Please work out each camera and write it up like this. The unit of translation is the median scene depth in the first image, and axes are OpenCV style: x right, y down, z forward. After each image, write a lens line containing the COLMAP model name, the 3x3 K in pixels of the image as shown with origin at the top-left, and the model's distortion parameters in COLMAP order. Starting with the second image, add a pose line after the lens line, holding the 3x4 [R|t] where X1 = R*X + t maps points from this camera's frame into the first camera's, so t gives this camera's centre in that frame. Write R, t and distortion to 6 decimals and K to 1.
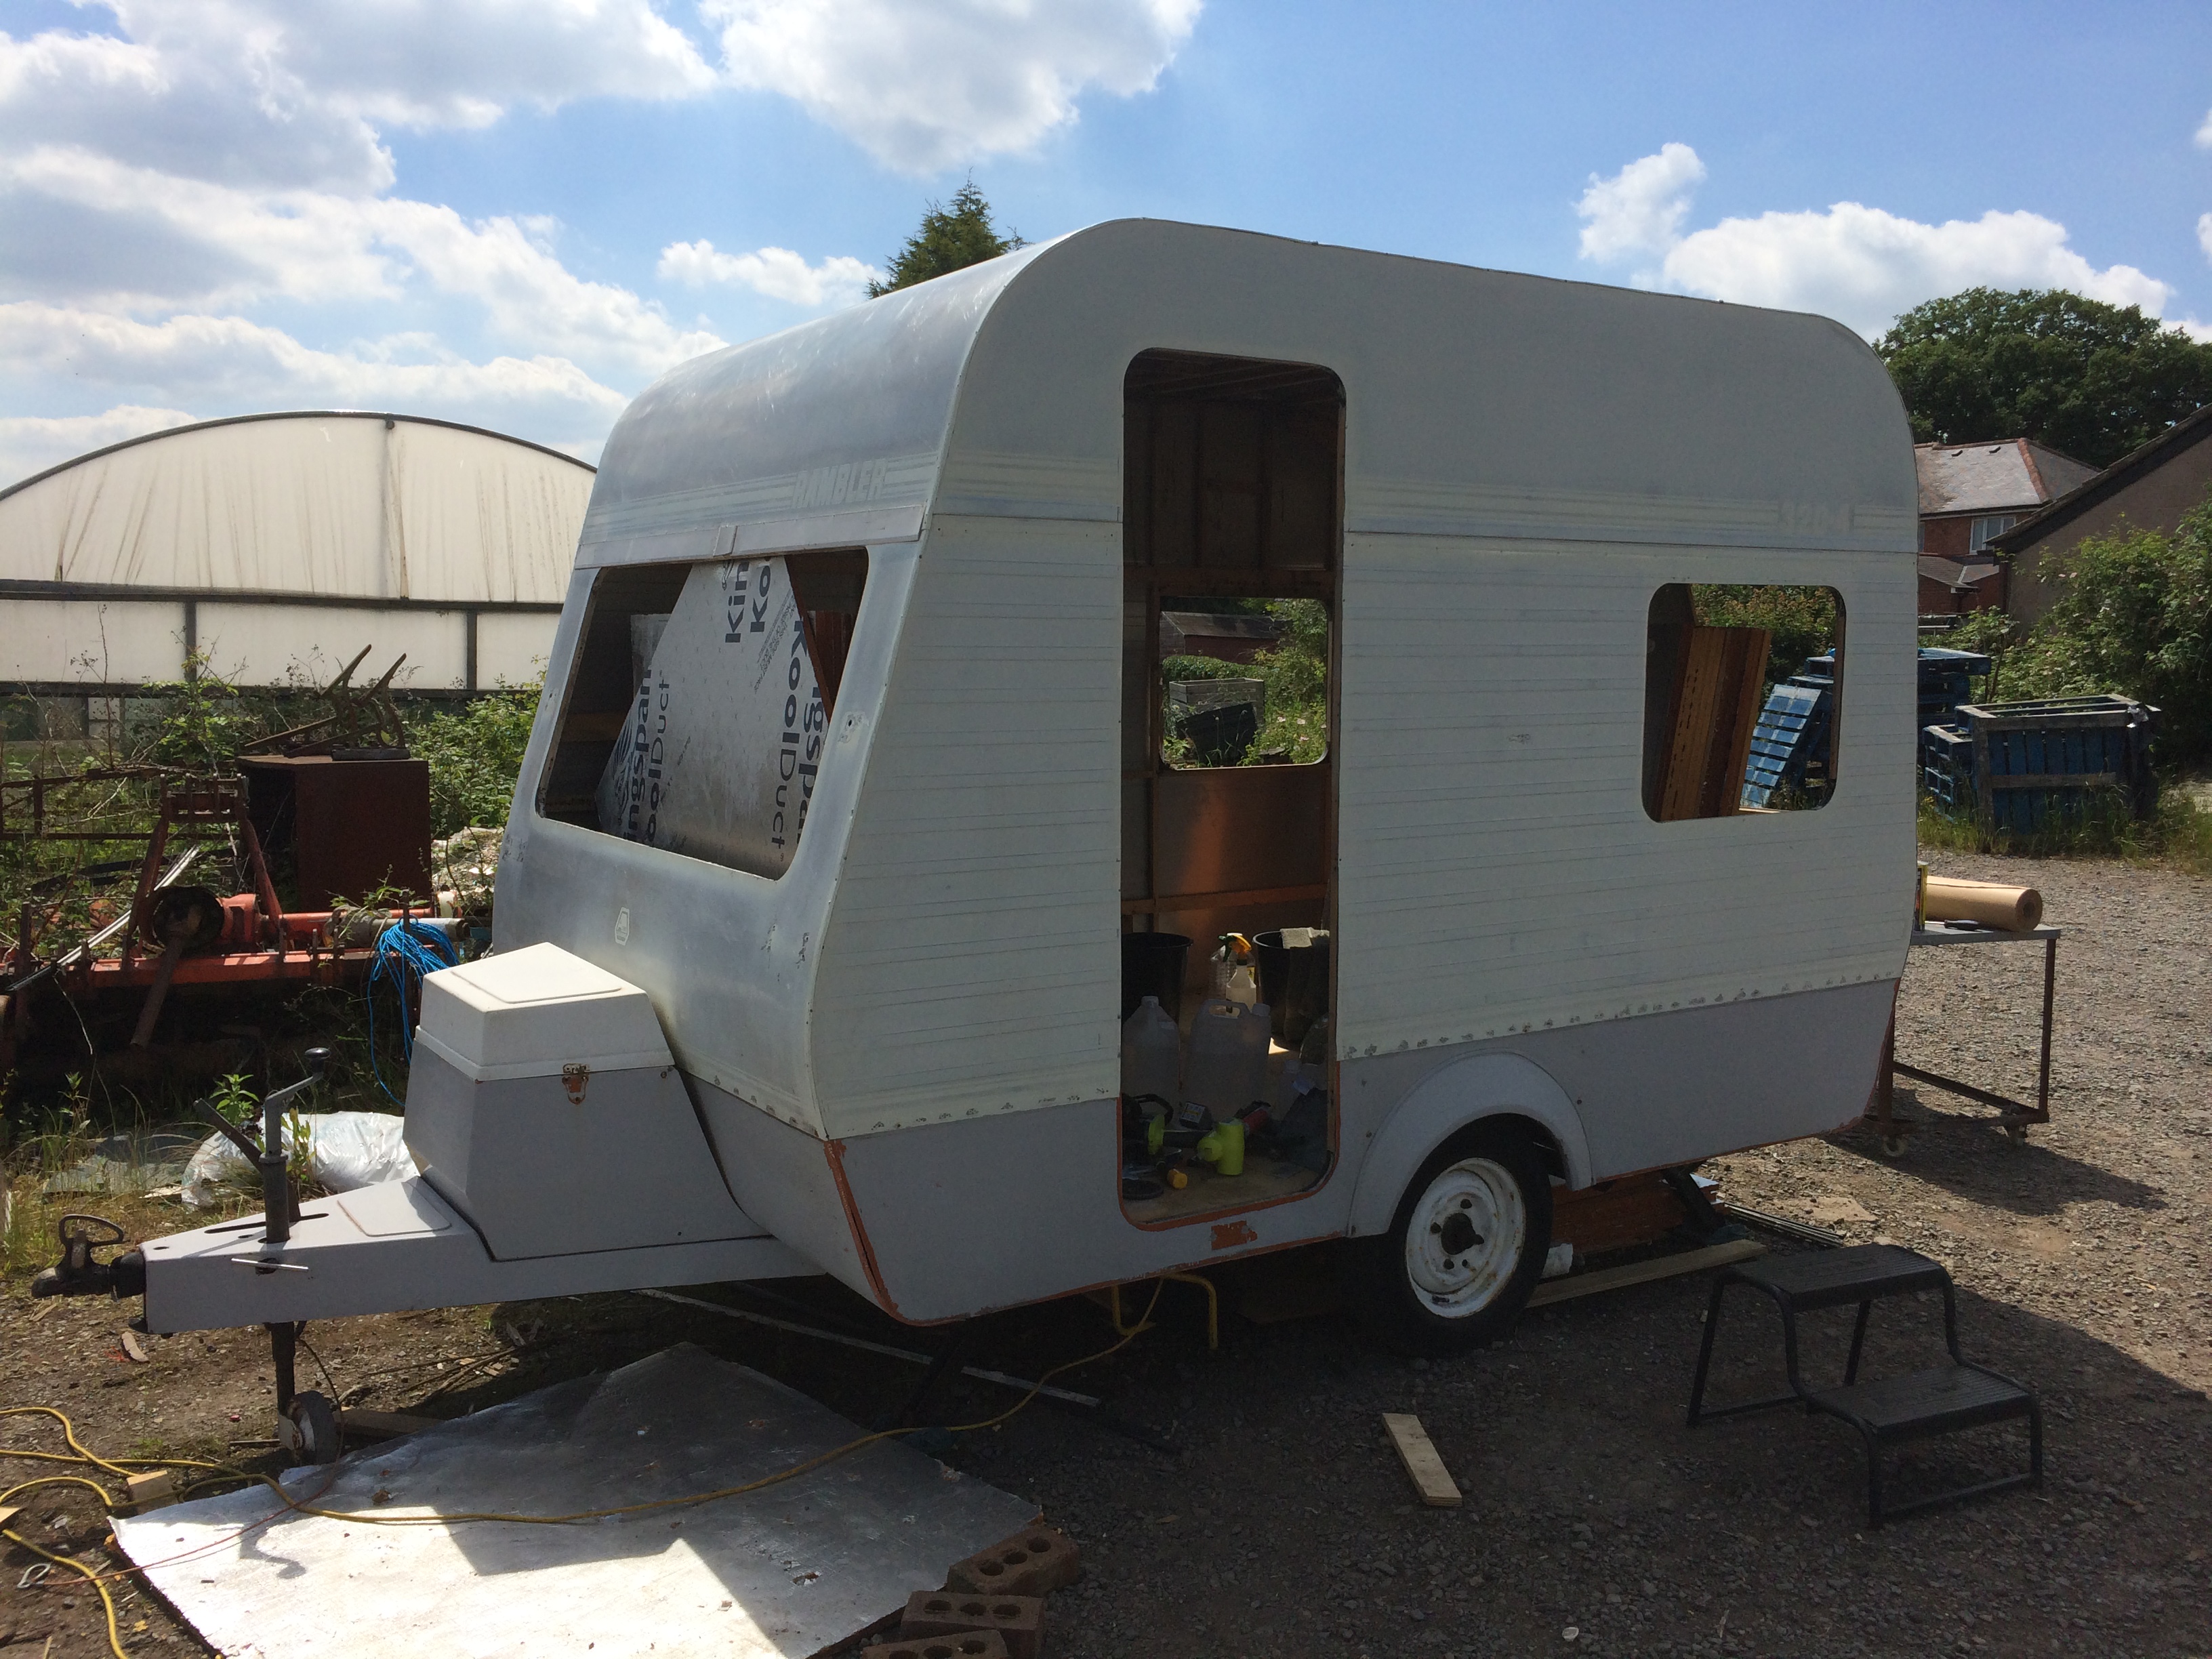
lens RADIAL K [[1891.5, 0, 1101.8], [0, 1891.5, 825.0], [0, 0, 1]] dist [0.090993, -0.129523]
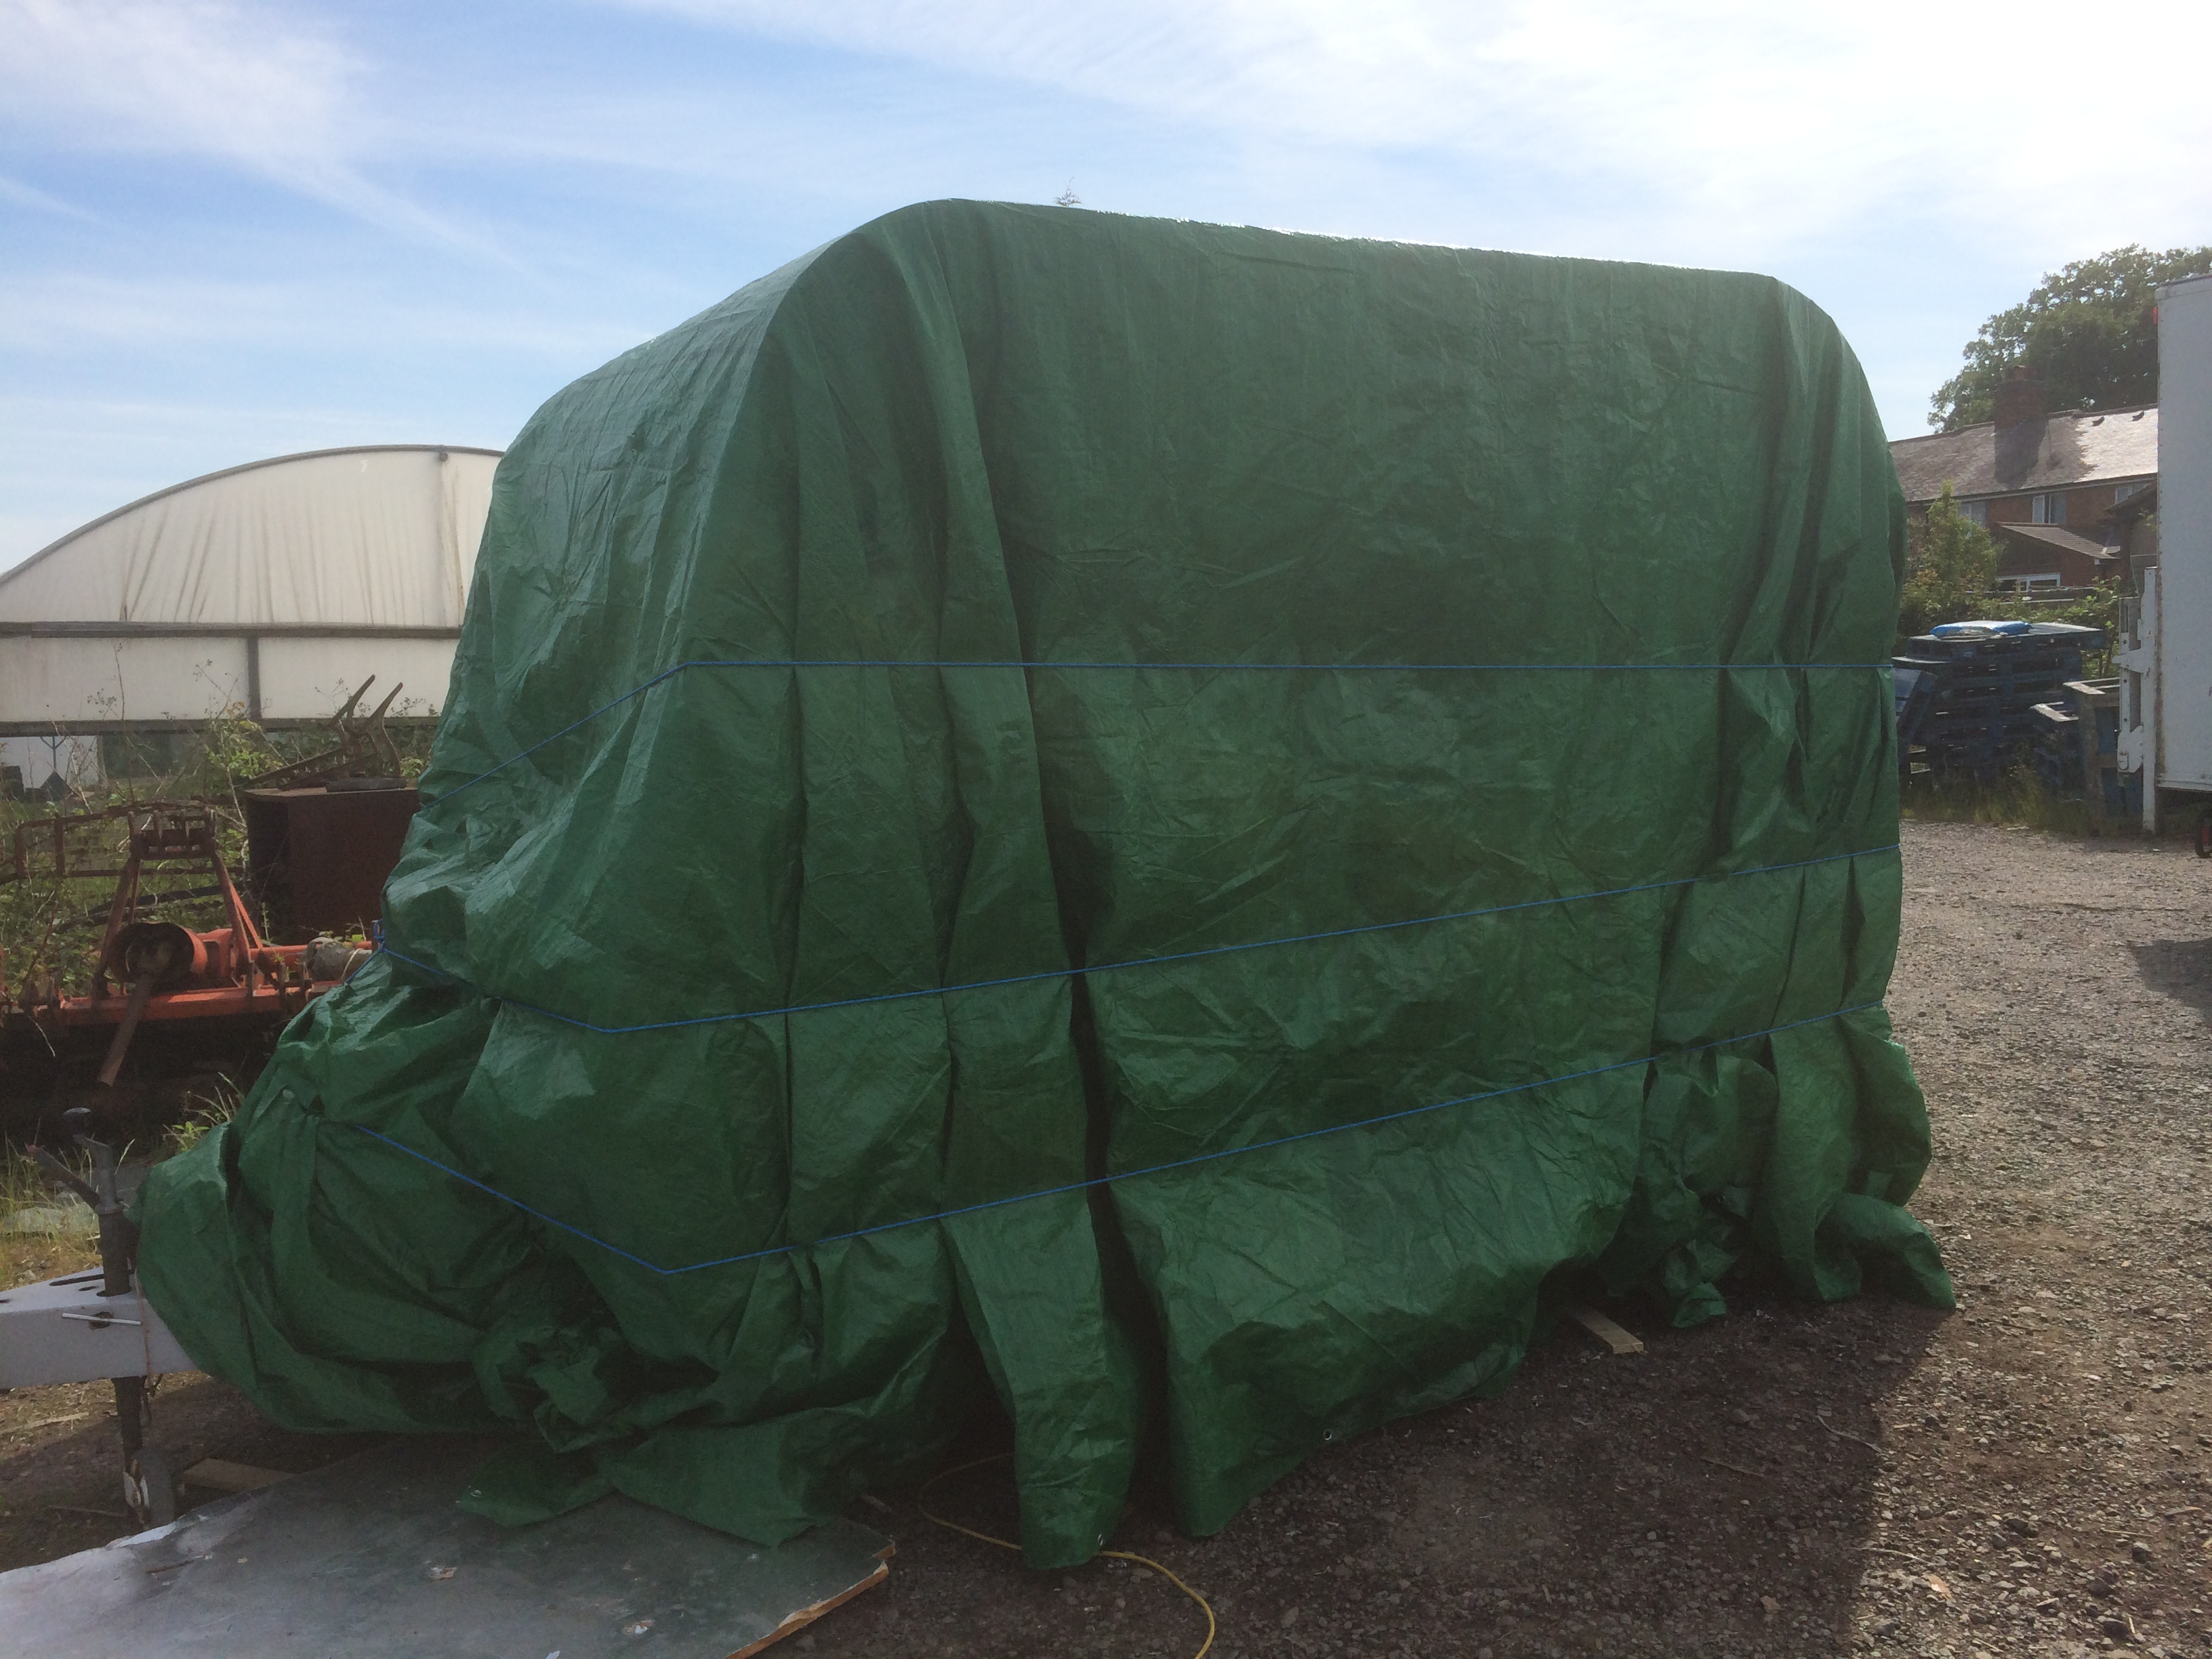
lens RADIAL K [[1891.5, 0, 1101.8], [0, 1891.5, 825.0], [0, 0, 1]] dist [0.090993, -0.129523]
pose [[0.997226, -0.027288, -0.069251, 0.041749], [0.027086, 0.999626, -0.003848, -0.000813], [0.069330, 0.001961, 0.997592, 0.019281]]
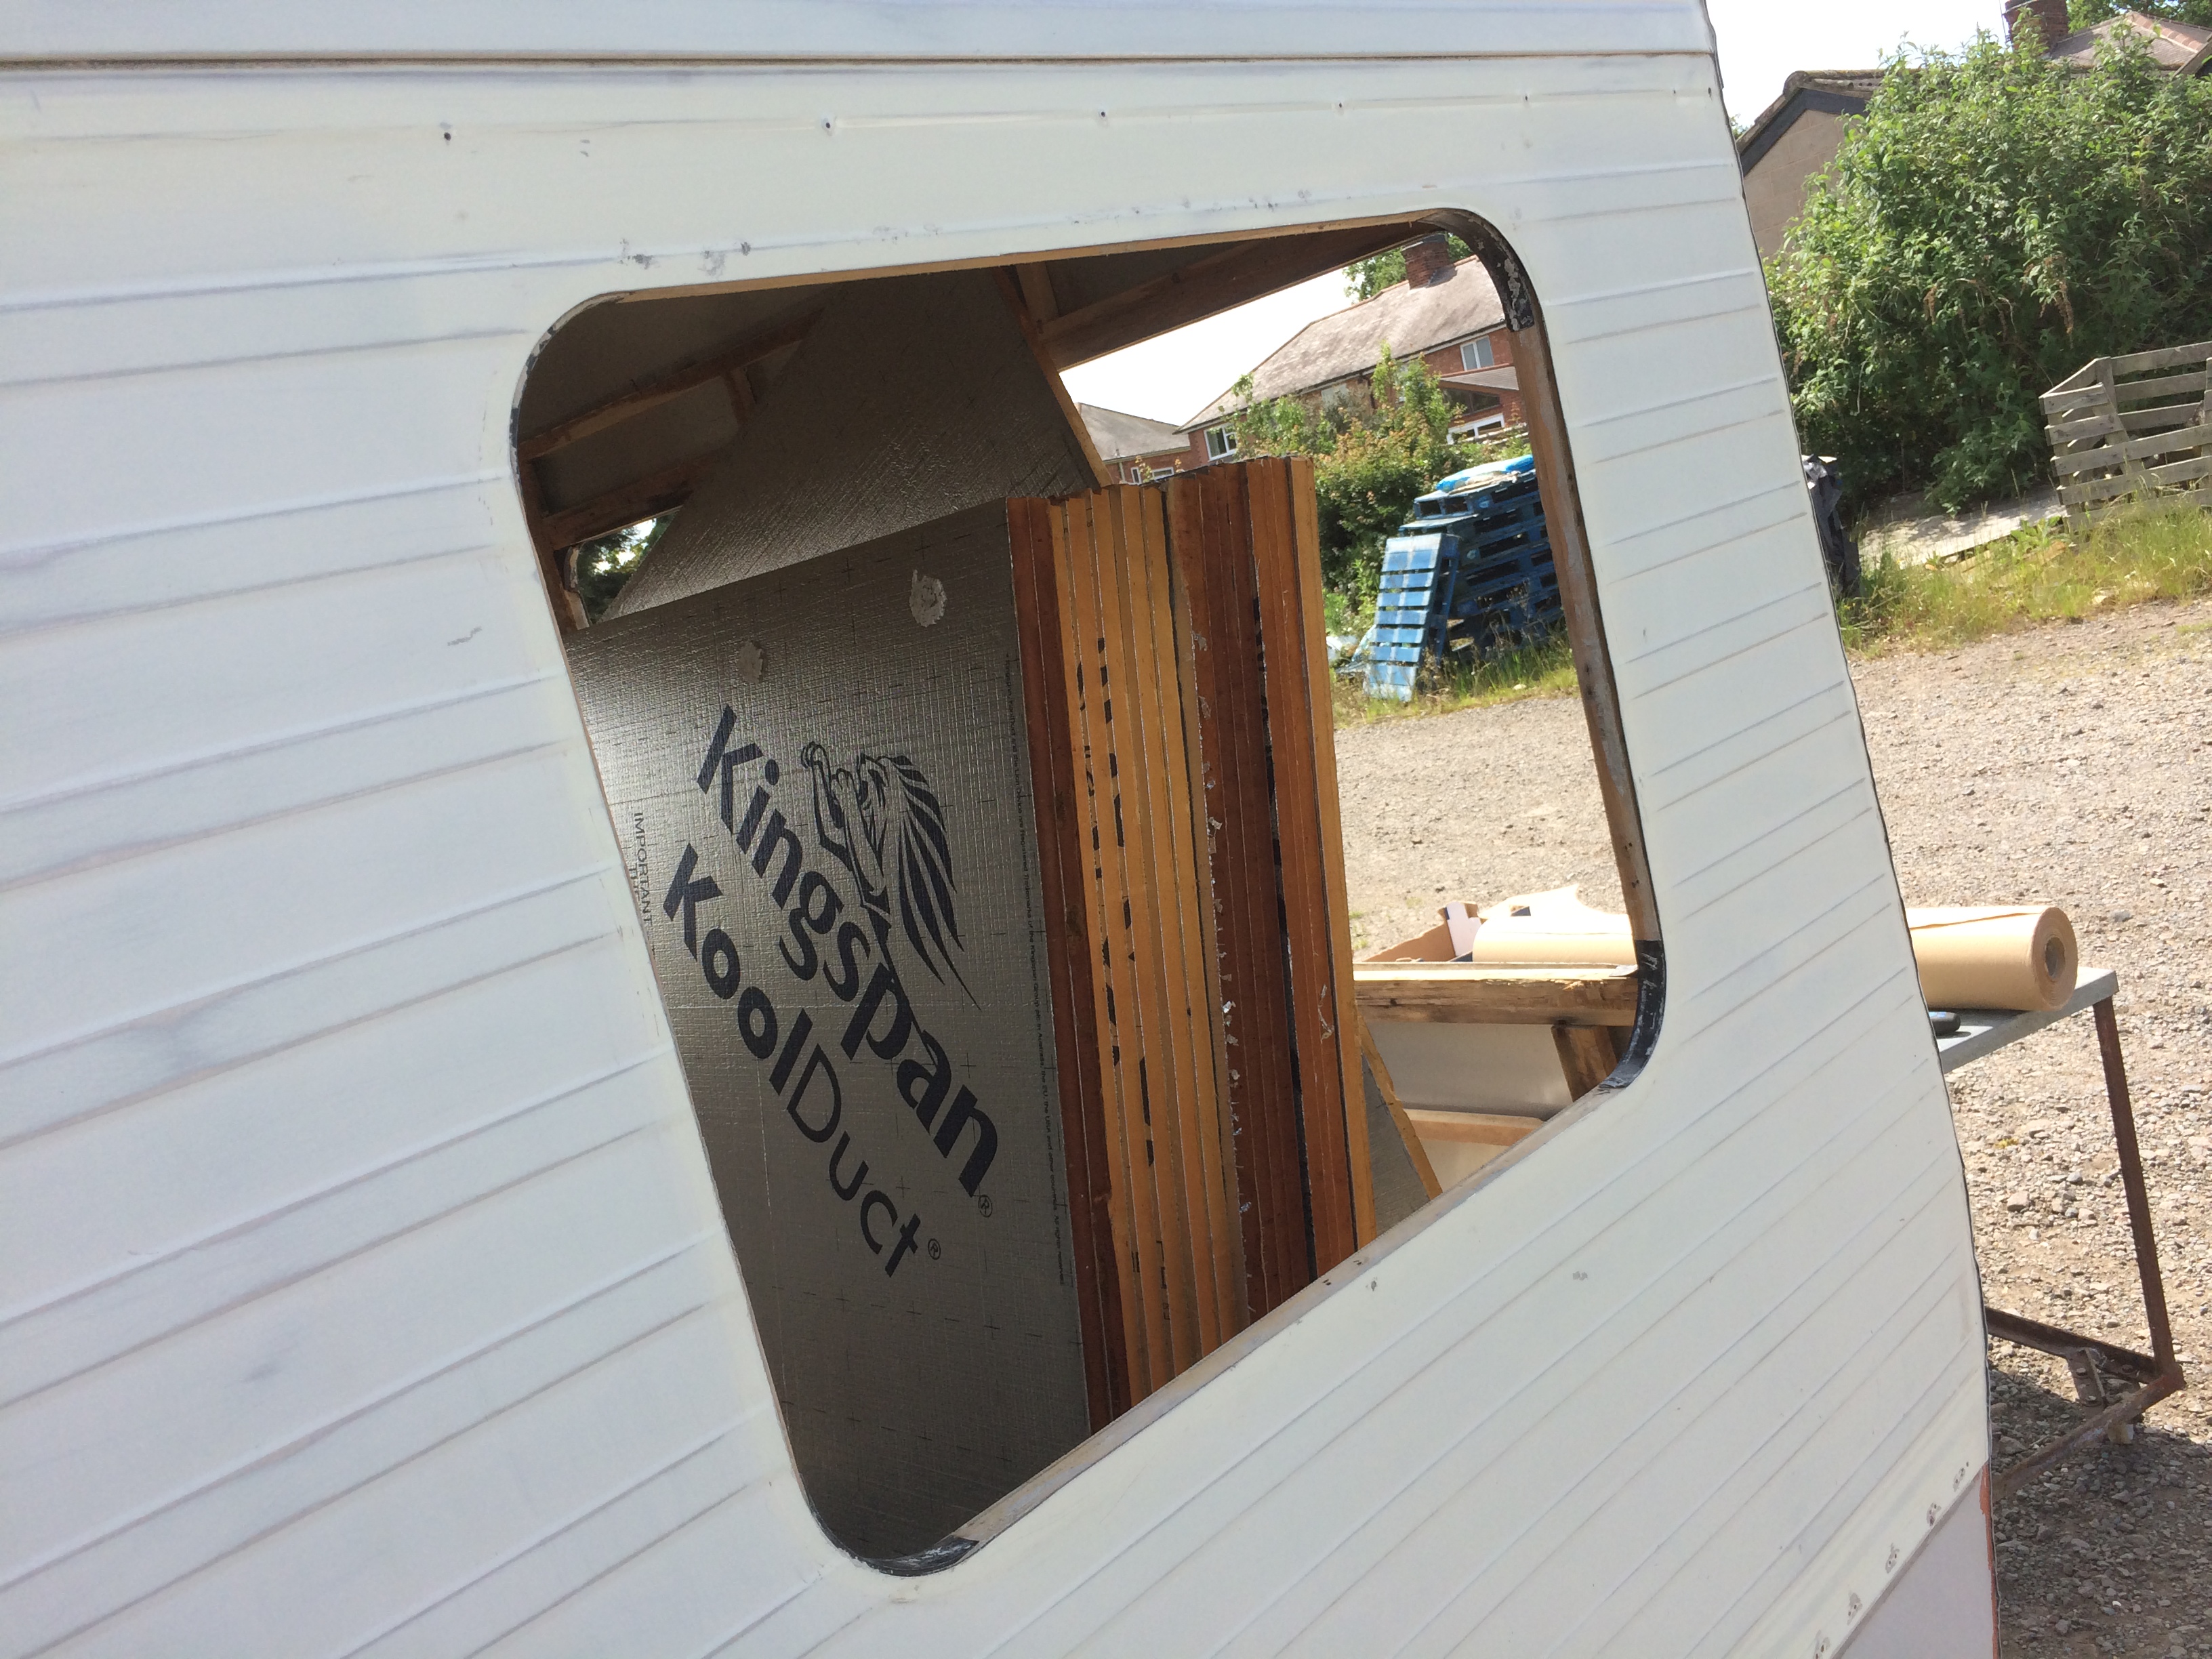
lens RADIAL K [[1891.5, 0, 1101.8], [0, 1891.5, 825.0], [0, 0, 1]] dist [0.090993, -0.129523]
pose [[0.952452, -0.263100, 0.153665, 0.108239], [0.260053, 0.964767, 0.039973, -0.027374], [-0.158768, 0.001889, 0.987314, 0.296493]]
